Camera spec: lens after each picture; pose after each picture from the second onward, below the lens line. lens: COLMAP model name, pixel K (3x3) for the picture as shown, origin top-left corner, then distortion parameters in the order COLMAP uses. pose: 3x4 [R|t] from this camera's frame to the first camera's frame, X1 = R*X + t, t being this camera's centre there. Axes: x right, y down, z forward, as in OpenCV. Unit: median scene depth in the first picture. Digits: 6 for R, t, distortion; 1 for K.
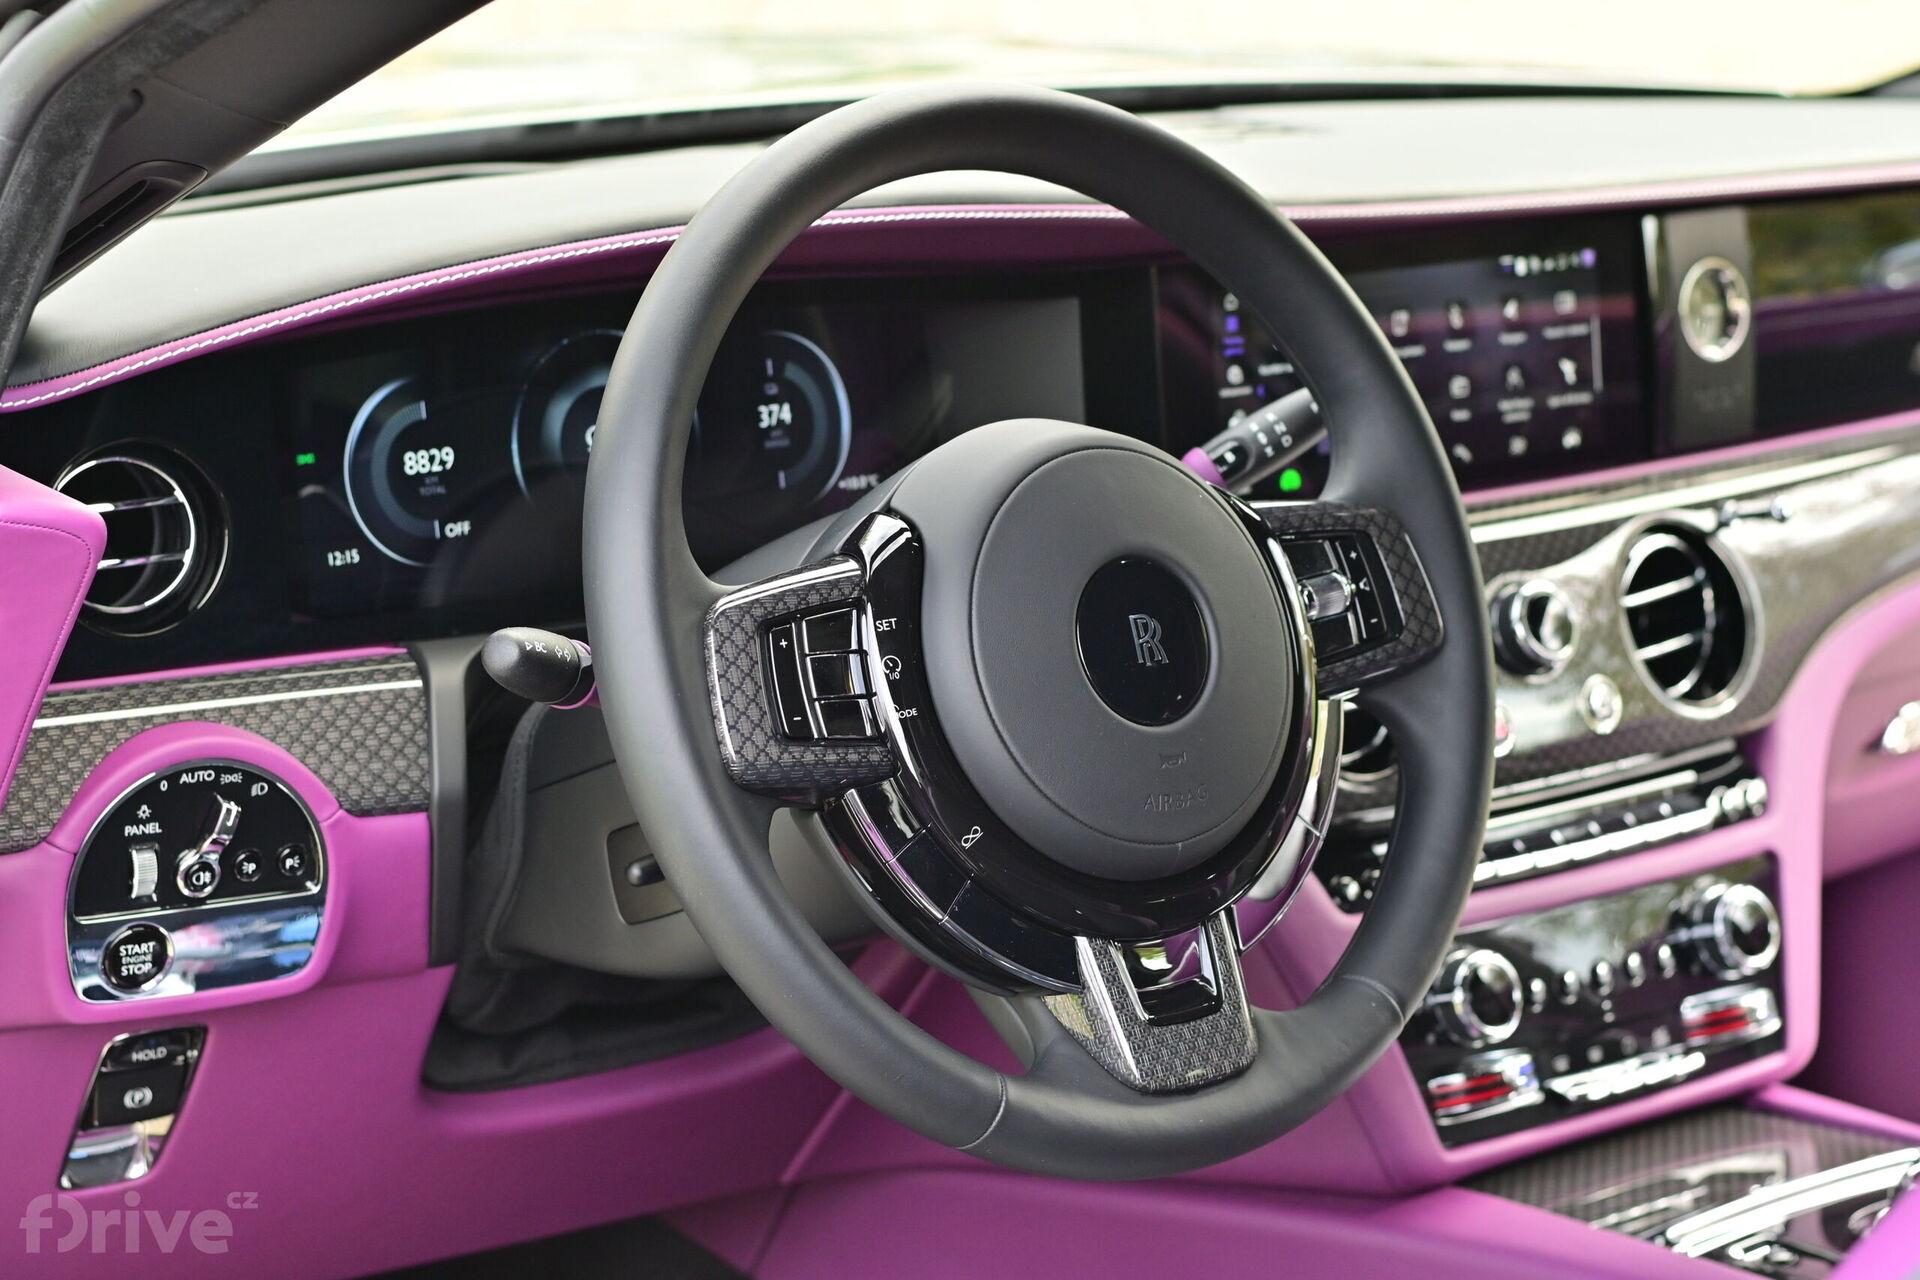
lens RADIAL K [[4120.0, 0, 960.0], [0, 4120.0, 640.0], [0, 0, 1]] dist [0.026862, -0.023616]
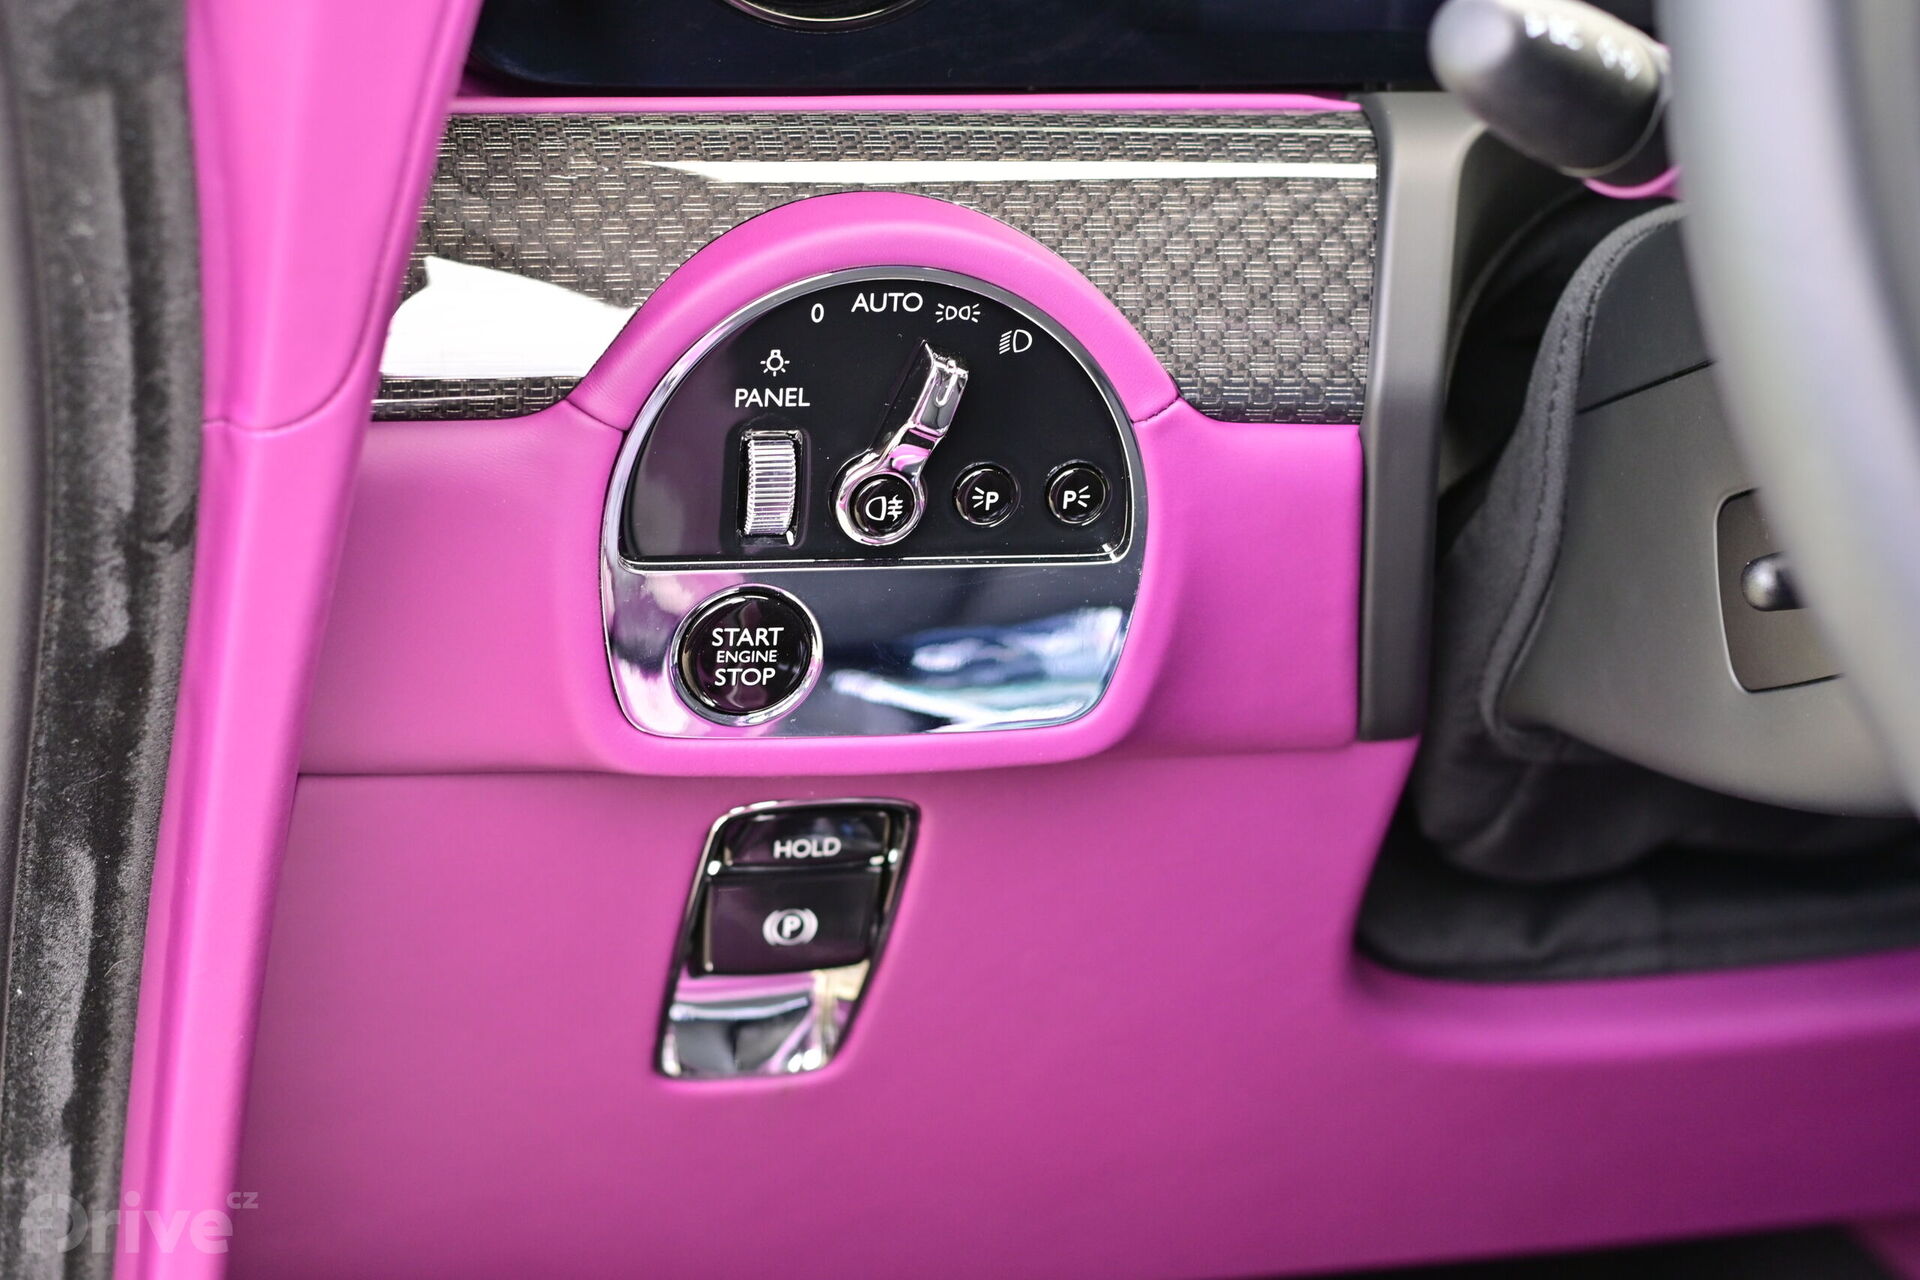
lens RADIAL K [[4361.0, 0, 960.0], [0, 4361.0, 640.0], [0, 0, 1]] dist [-0.017922, 0.076710]
pose [[0.950793, 0.096781, -0.294323, -0.017834], [-0.082679, 0.994768, 0.060014, 0.039262], [0.298591, -0.032726, 0.953820, 0.476633]]
